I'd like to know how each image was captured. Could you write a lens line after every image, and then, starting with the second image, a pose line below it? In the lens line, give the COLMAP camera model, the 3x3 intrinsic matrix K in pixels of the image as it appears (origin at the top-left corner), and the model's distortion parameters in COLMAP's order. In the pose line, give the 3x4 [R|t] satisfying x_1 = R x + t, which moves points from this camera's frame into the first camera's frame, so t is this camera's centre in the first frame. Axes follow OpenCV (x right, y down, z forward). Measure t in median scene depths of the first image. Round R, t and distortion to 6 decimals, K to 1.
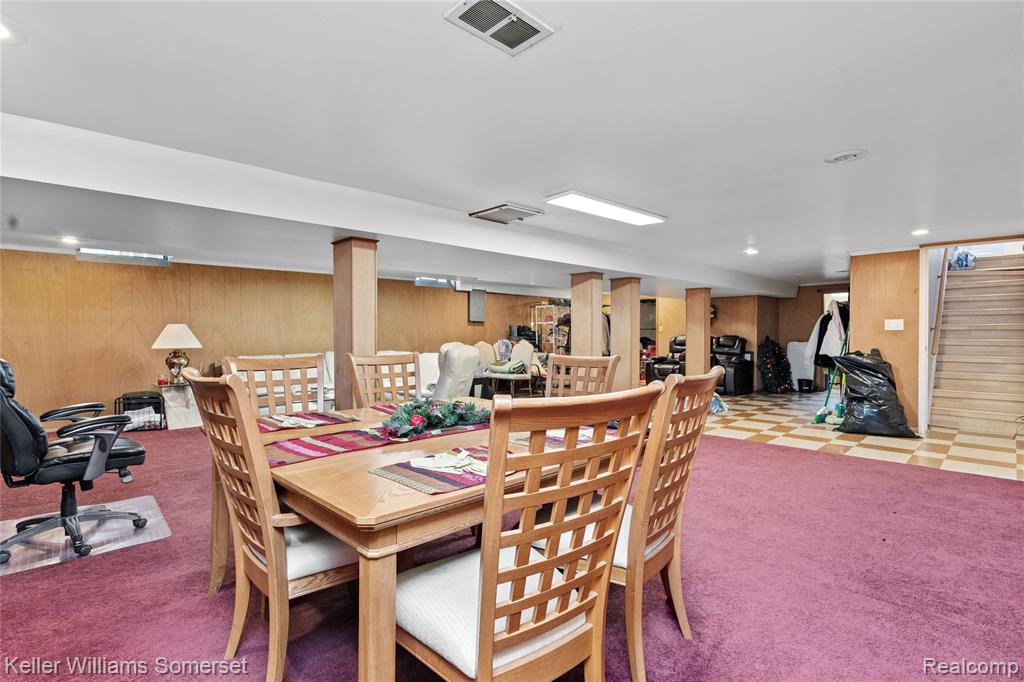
lens RADIAL K [[487.1, 0, 509.4], [0, 487.1, 331.3], [0, 0, 1]] dist [0.000225, -0.000680]
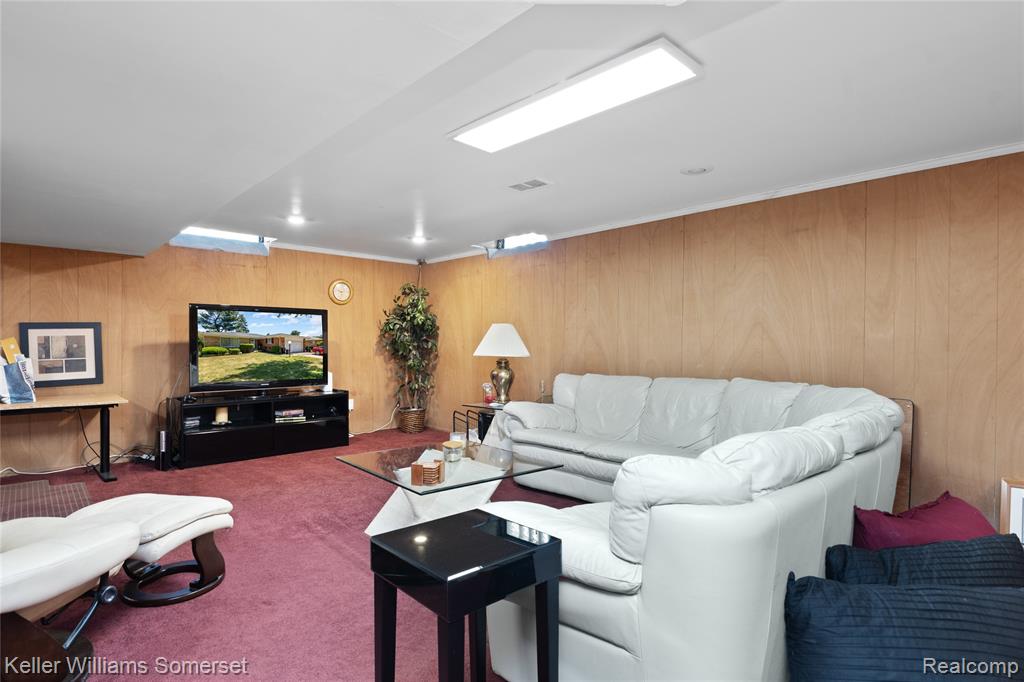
lens RADIAL K [[535.8, 0, 512.0], [0, 535.8, 341.0], [0, 0, 1]] dist [-0.000076, -0.000070]
pose [[-0.011486, -0.004662, -0.999923, 0.134634], [-0.001661, 0.999988, -0.004643, 0.014539], [0.999933, 0.001608, -0.011494, 1.005660]]
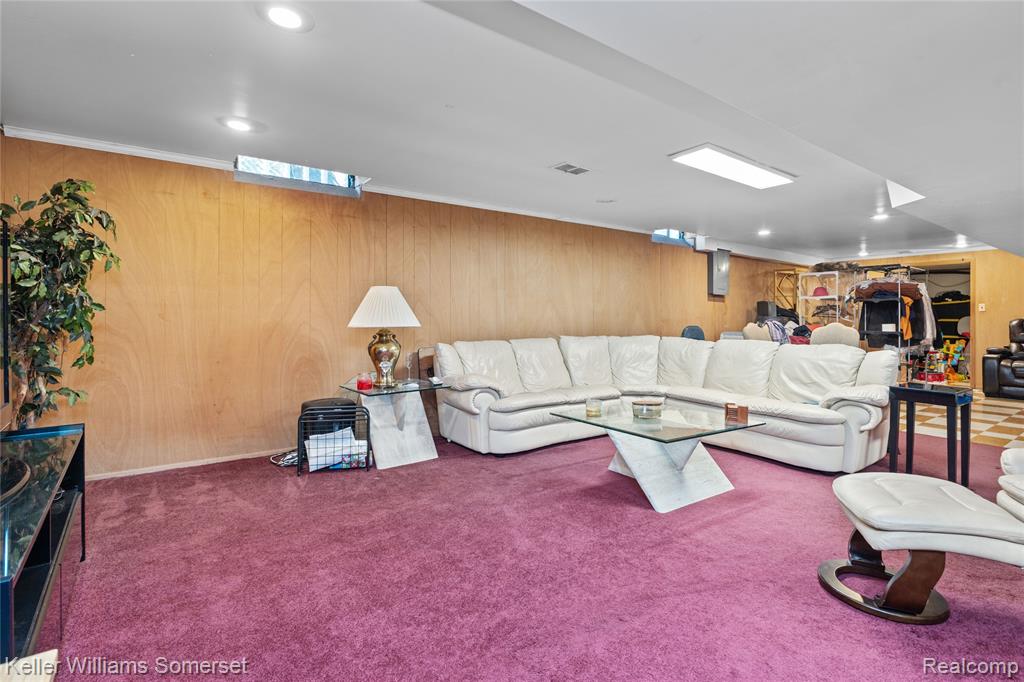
lens RADIAL K [[492.4, 0, 511.2], [0, 492.4, 311.4], [0, 0, 1]] dist [0.001585, 0.000211]
pose [[0.989800, 0.002976, -0.142431, -0.434774], [-0.004625, 0.999926, -0.011243, 0.020773], [0.142387, 0.011787, 0.989741, 0.419445]]
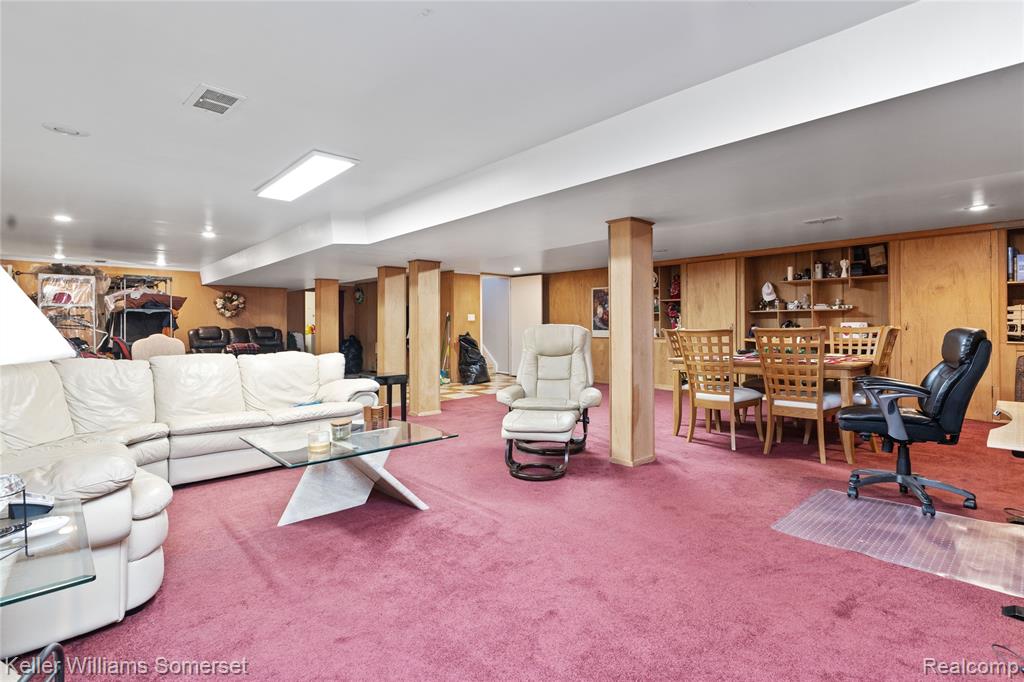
lens RADIAL K [[487.1, 0, 509.4], [0, 487.1, 331.3], [0, 0, 1]] dist [0.000225, -0.000680]
pose [[0.022784, -0.007259, 0.999714, -0.825155], [0.003832, 0.999967, 0.007174, 0.020288], [-0.999733, 0.003667, 0.022811, 0.778362]]
